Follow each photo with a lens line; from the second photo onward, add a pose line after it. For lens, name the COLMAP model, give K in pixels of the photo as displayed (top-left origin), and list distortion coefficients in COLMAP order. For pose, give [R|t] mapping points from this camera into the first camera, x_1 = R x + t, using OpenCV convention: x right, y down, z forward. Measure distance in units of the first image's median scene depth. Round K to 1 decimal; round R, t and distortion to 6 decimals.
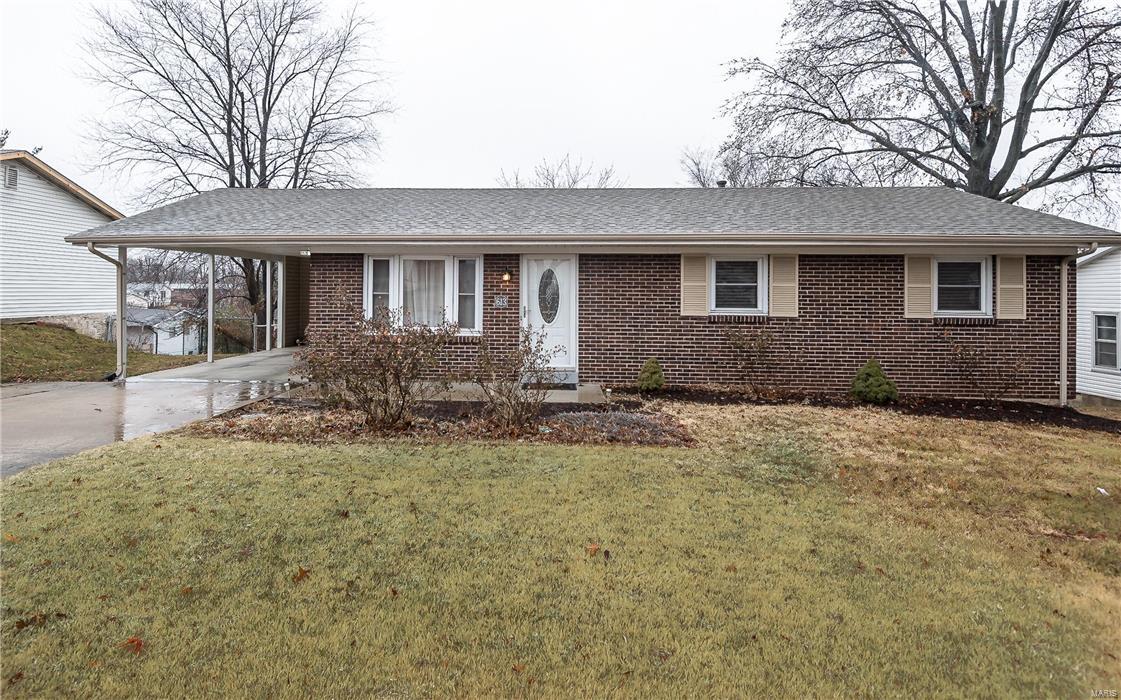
lens RADIAL K [[598.3, 0, 560.5], [0, 598.3, 350.0], [0, 0, 1]] dist [0.025563, -0.020370]
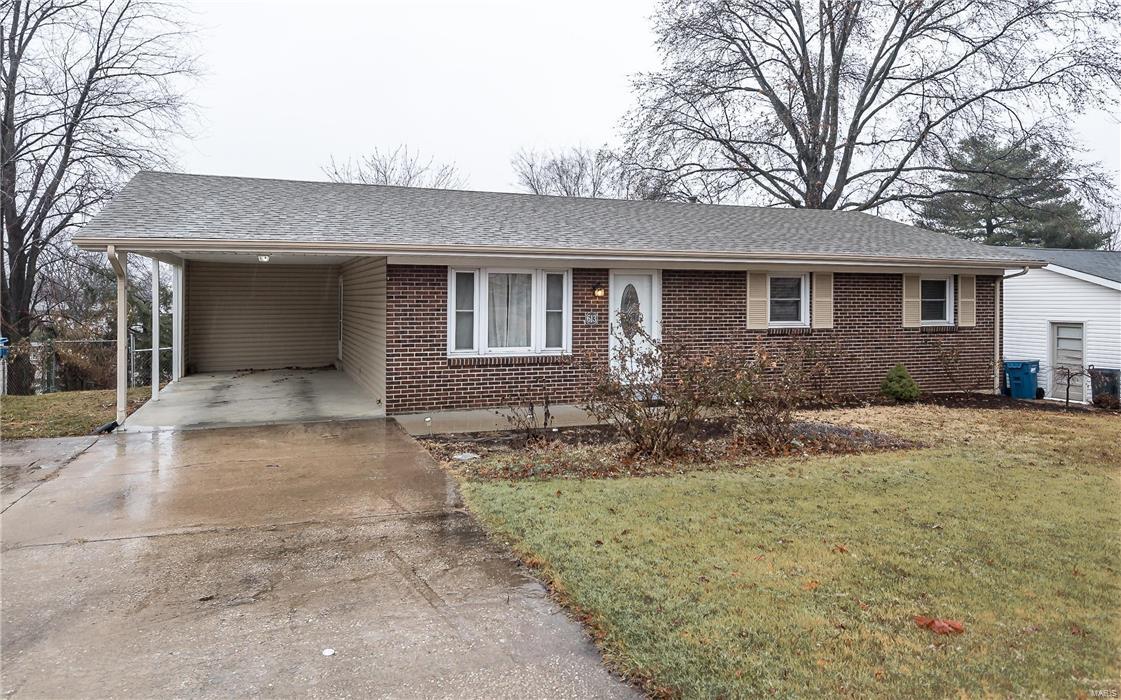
lens RADIAL K [[710.7, 0, 560.5], [0, 710.7, 350.0], [0, 0, 1]] dist [0.031874, -0.000043]
pose [[0.921267, -0.030477, 0.387734, -0.581105], [0.043508, 0.998743, -0.024873, -0.004072], [-0.386489, 0.039784, 0.921436, -0.022980]]
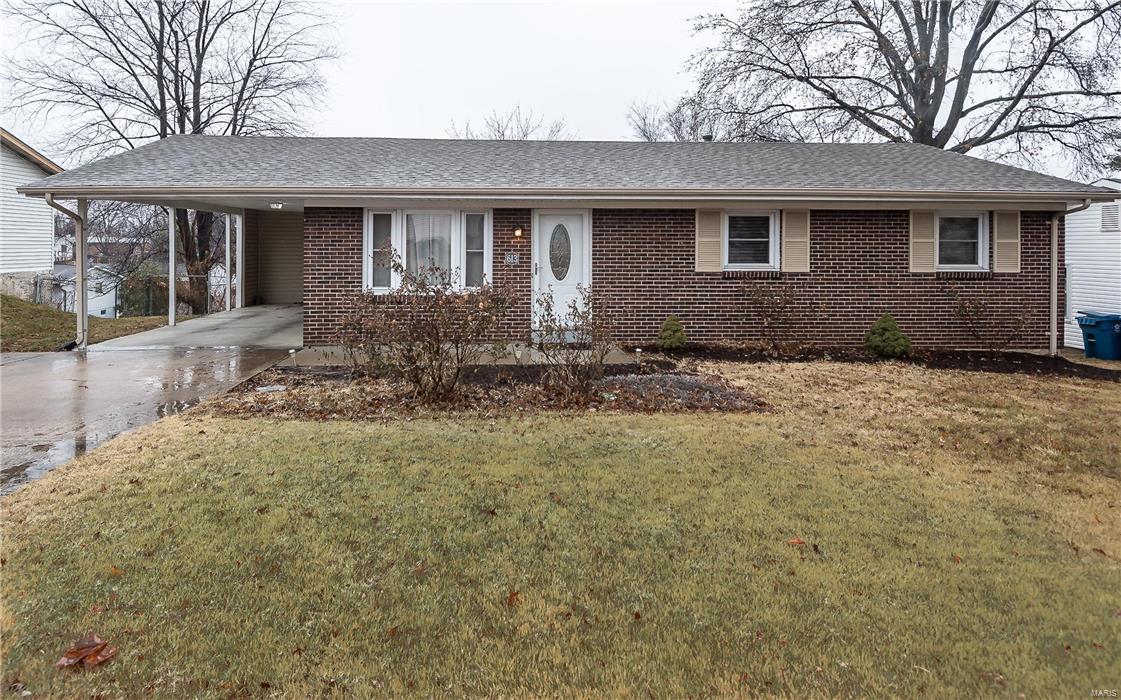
lens RADIAL K [[596.6, 0, 552.6], [0, 596.6, 302.1], [0, 0, 1]] dist [0.038767, -0.026182]
pose [[0.995003, -0.012271, 0.099091, -0.129050], [0.012335, 0.999924, -0.000035, -0.010271], [-0.099083, 0.001257, 0.995078, 0.047213]]
